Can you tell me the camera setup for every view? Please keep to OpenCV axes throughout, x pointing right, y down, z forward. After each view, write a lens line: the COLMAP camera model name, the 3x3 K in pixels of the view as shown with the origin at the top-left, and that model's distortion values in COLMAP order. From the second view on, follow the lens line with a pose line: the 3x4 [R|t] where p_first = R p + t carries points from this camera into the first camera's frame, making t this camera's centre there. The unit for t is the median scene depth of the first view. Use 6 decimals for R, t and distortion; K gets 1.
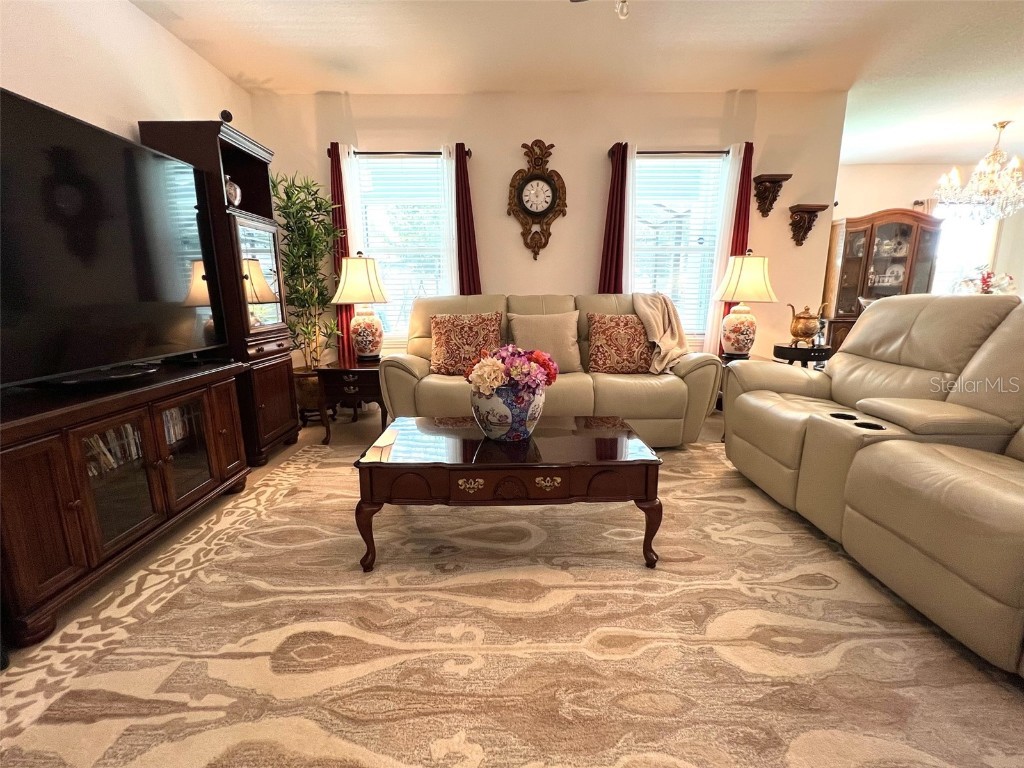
lens RADIAL K [[445.5, 0, 512.0], [0, 445.5, 384.0], [0, 0, 1]] dist [0.002724, 0.000011]
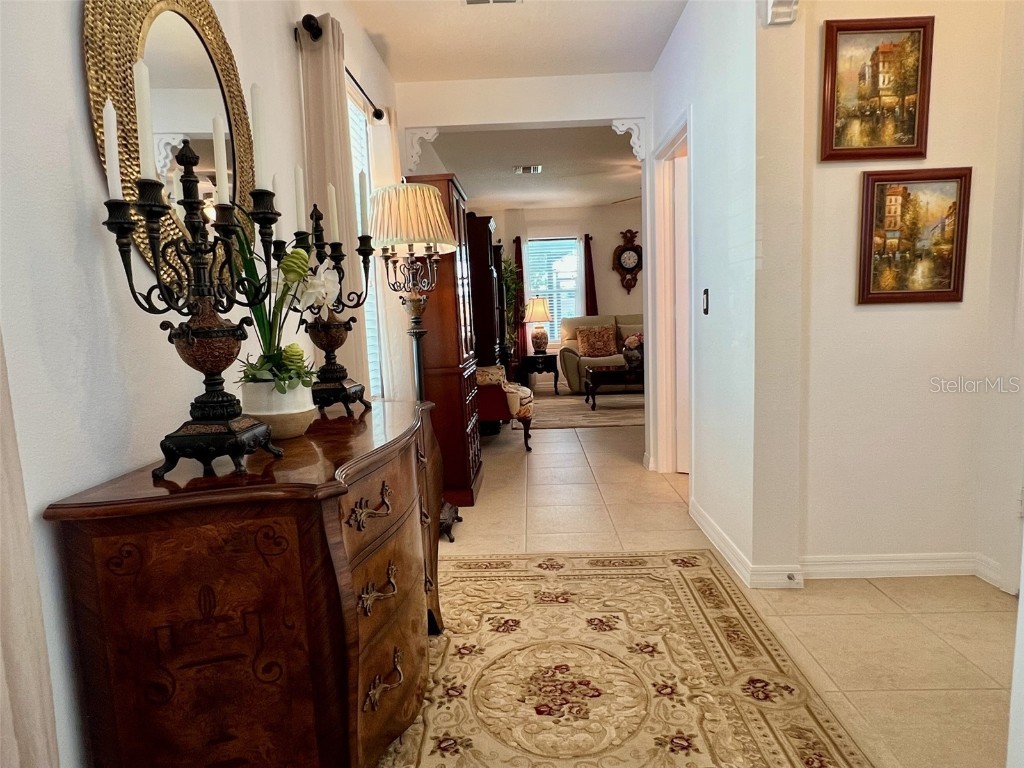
lens RADIAL K [[622.8, 0, 512.0], [0, 622.8, 384.0], [0, 0, 1]] dist [-0.000826, -0.000052]
pose [[0.998823, -0.025534, -0.041232, -0.320414], [0.021812, 0.995853, -0.088326, 0.279470], [0.043316, 0.087323, 0.995238, -1.440786]]
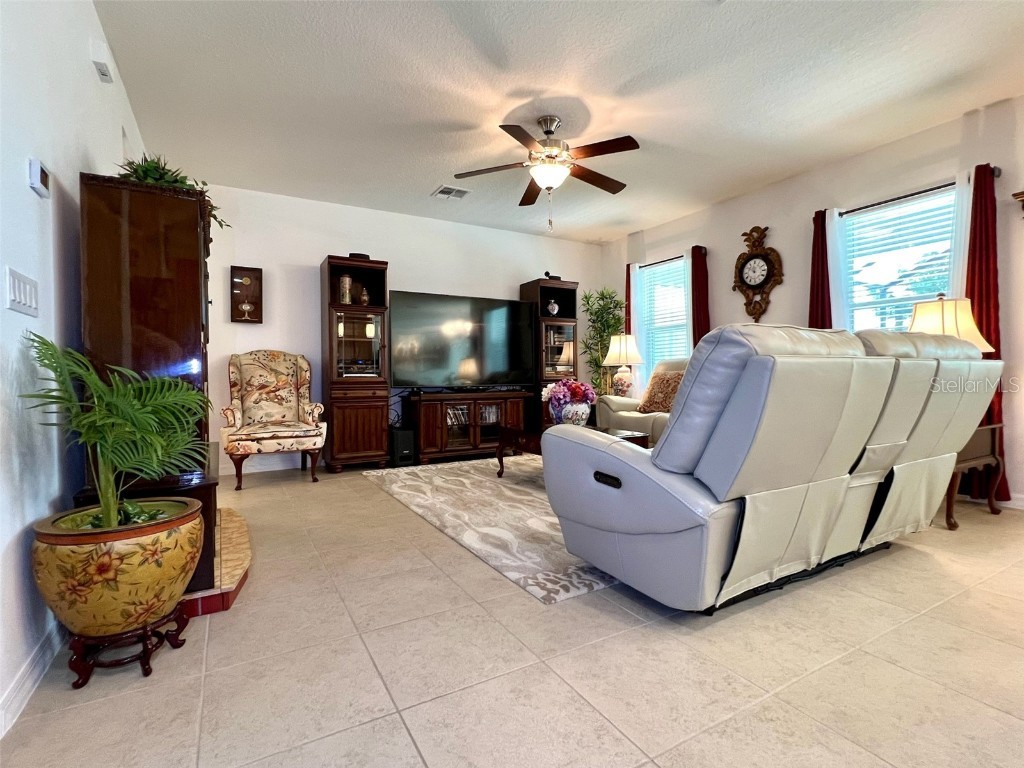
lens RADIAL K [[501.2, 0, 512.0], [0, 501.2, 384.0], [0, 0, 1]] dist [0.001776, 0.000637]
pose [[0.489305, 0.016726, -0.871952, 0.891543], [-0.161975, 0.984164, -0.072015, 0.060019], [0.856939, 0.176472, 0.484266, -0.116687]]
